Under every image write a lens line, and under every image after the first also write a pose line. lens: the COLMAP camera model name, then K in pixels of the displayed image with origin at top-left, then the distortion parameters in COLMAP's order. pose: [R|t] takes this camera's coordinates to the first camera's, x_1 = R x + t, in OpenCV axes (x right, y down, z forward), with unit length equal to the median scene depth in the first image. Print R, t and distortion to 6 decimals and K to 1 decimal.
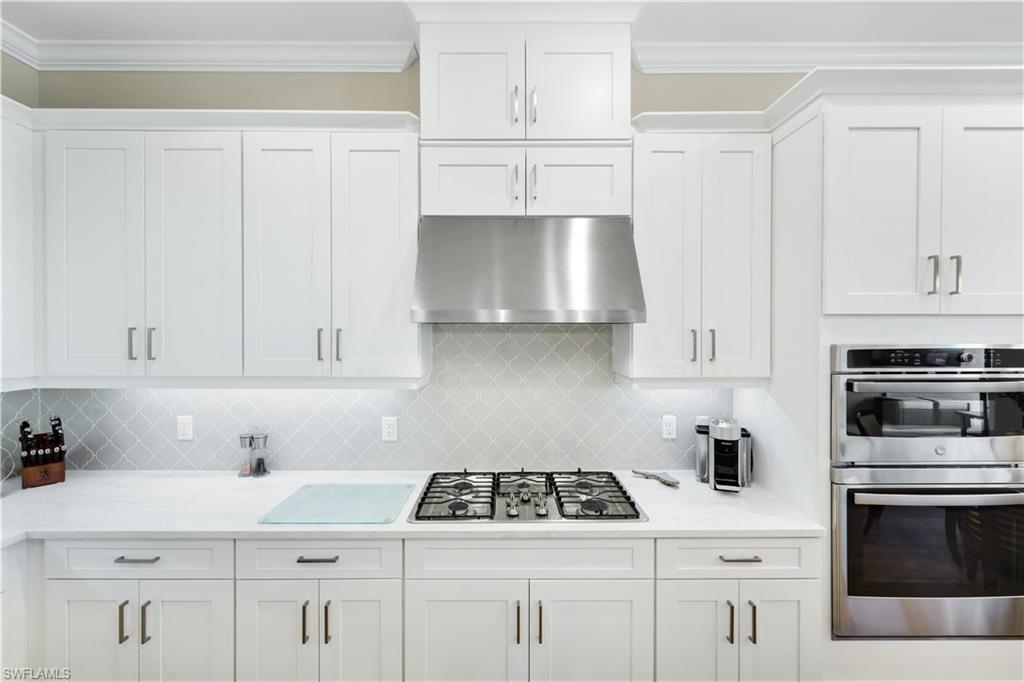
lens RADIAL K [[422.1, 0, 508.3], [0, 422.1, 336.2], [0, 0, 1]] dist [0.001498, 0.000172]
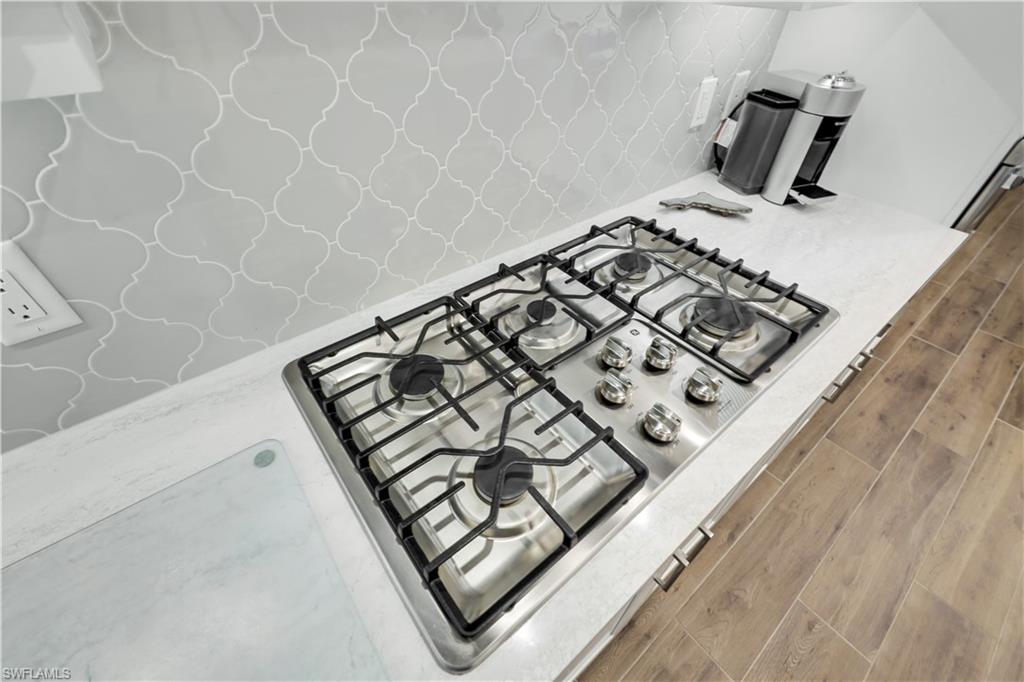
lens RADIAL K [[422.1, 0, 508.3], [0, 422.1, 336.2], [0, 0, 1]] dist [0.001498, 0.000172]
pose [[0.786062, -0.414578, 0.458511, -0.214854], [-0.002806, 0.739349, 0.673317, 0.086588], [-0.618142, -0.530555, 0.580011, 0.806503]]
